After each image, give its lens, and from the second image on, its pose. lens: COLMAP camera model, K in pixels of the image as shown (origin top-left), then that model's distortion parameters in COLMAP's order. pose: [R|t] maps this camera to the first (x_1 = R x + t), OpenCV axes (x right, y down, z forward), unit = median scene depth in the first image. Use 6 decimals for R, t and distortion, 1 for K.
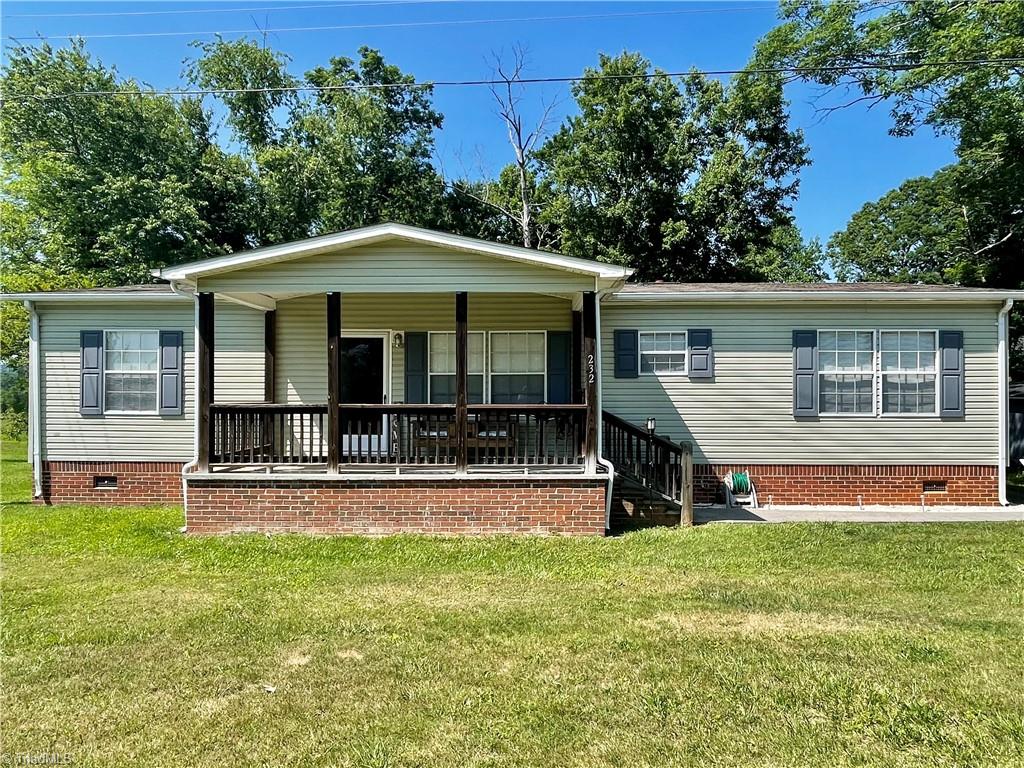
lens RADIAL K [[687.4, 0, 512.0], [0, 687.4, 384.0], [0, 0, 1]] dist [-0.002724, 0.000633]
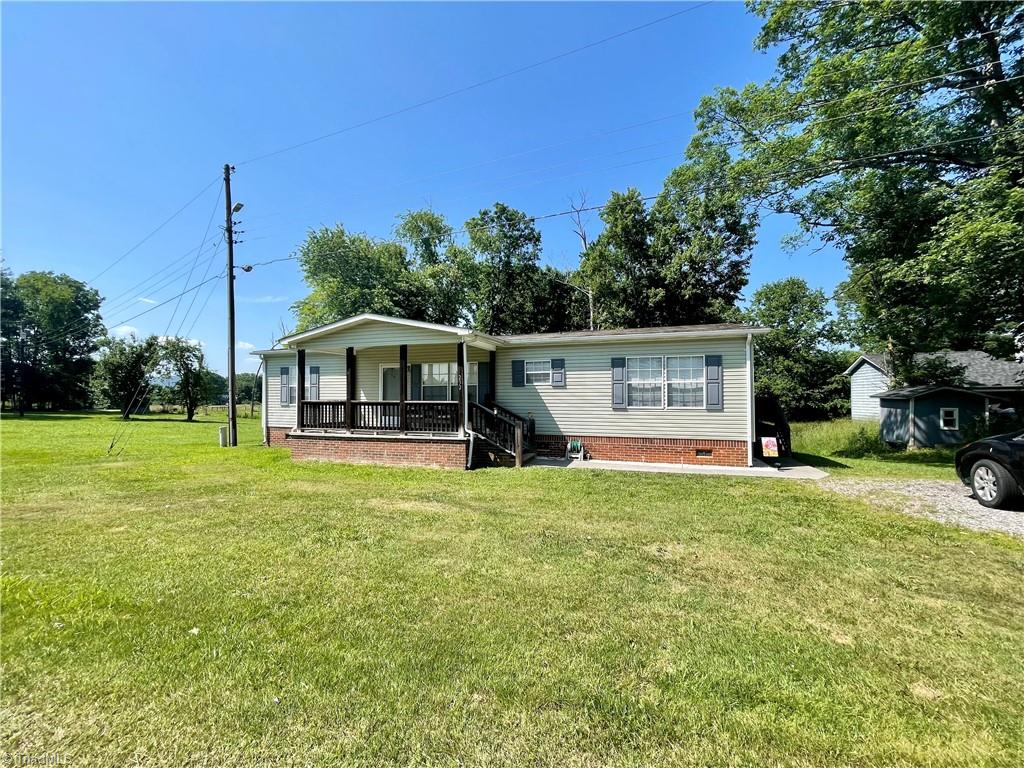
lens RADIAL K [[412.0, 0, 512.0], [0, 412.0, 384.0], [0, 0, 1]] dist [0.001002, -0.000018]
pose [[0.958360, -0.010492, -0.285369, 0.463083], [0.006054, 0.999847, -0.016428, 0.001817], [0.285498, 0.014016, 0.958277, -0.049654]]
